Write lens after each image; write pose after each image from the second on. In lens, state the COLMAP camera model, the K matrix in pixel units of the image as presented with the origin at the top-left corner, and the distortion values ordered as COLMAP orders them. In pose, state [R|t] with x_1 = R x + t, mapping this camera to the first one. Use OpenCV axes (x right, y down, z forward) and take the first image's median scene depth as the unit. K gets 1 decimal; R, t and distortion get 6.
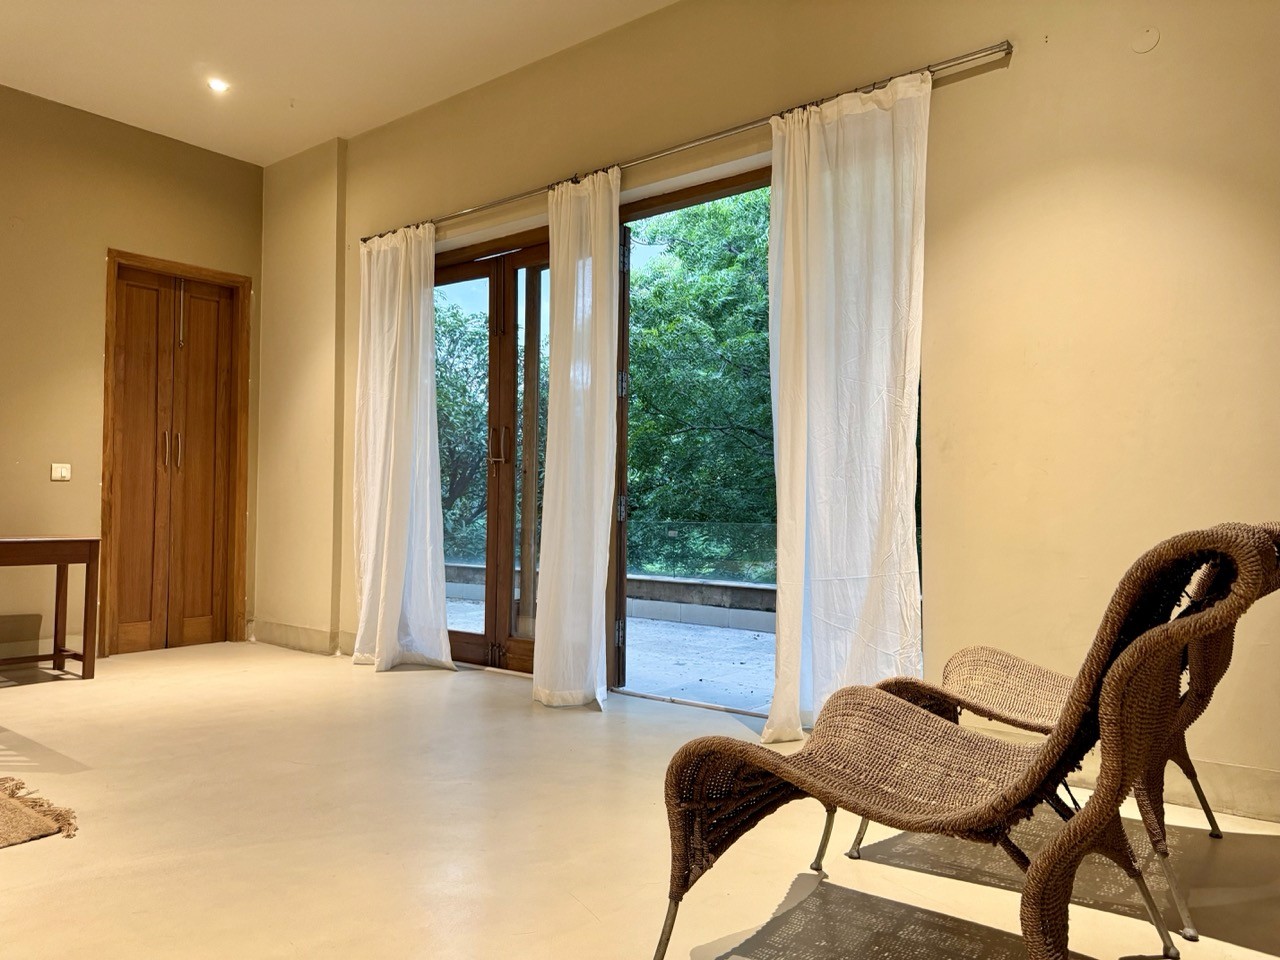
lens RADIAL K [[905.4, 0, 634.4], [0, 905.4, 485.8], [0, 0, 1]] dist [0.040819, -0.080174]
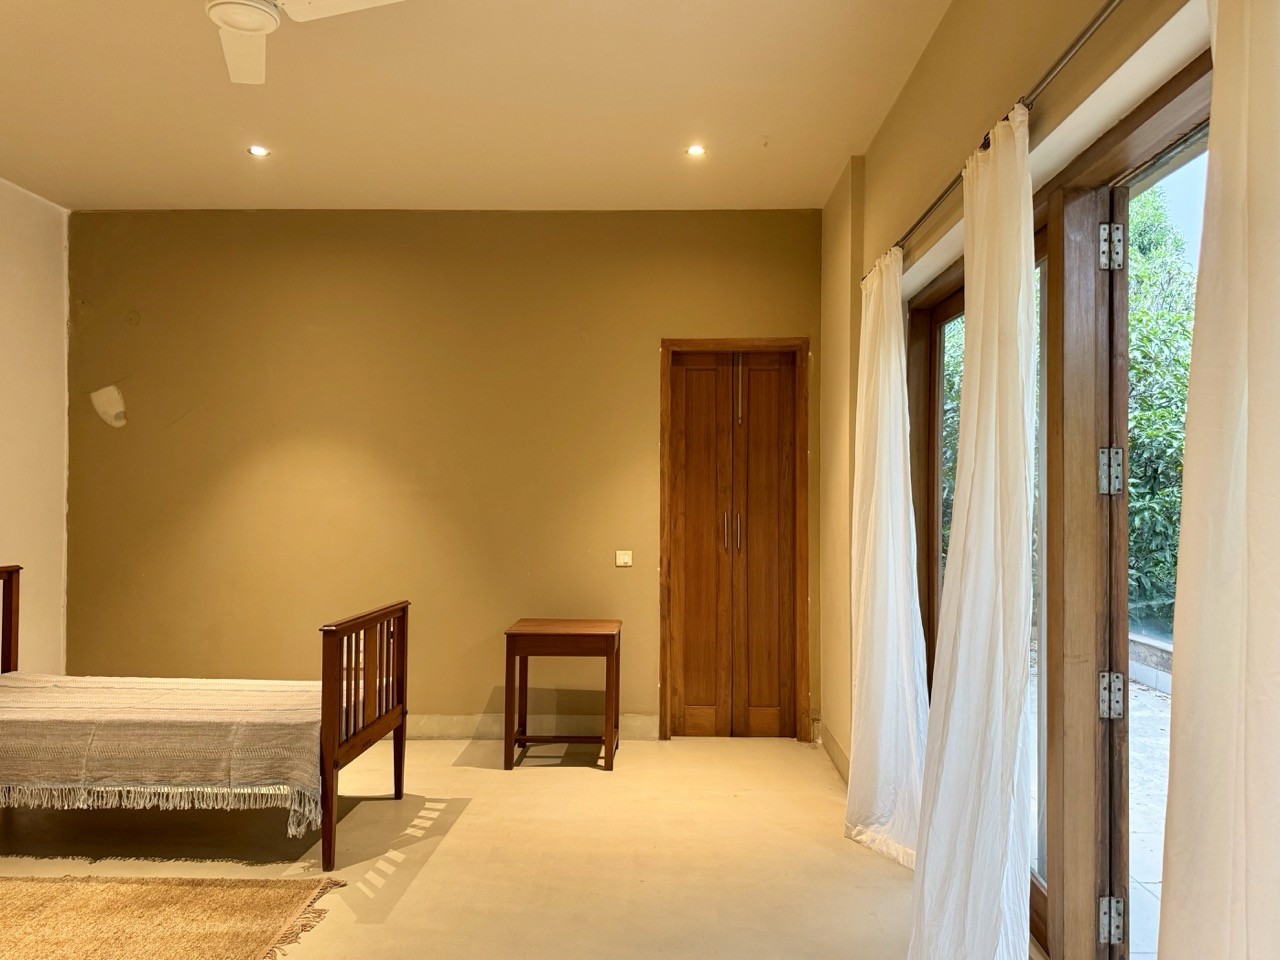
lens RADIAL K [[912.3, 0, 641.1], [0, 912.3, 483.9], [0, 0, 1]] dist [0.100456, -0.093587]
pose [[0.589325, -0.014019, -0.807775, 0.224530], [0.019586, 0.999803, -0.003062, -0.089863], [0.807659, -0.014017, 0.589484, 0.349829]]
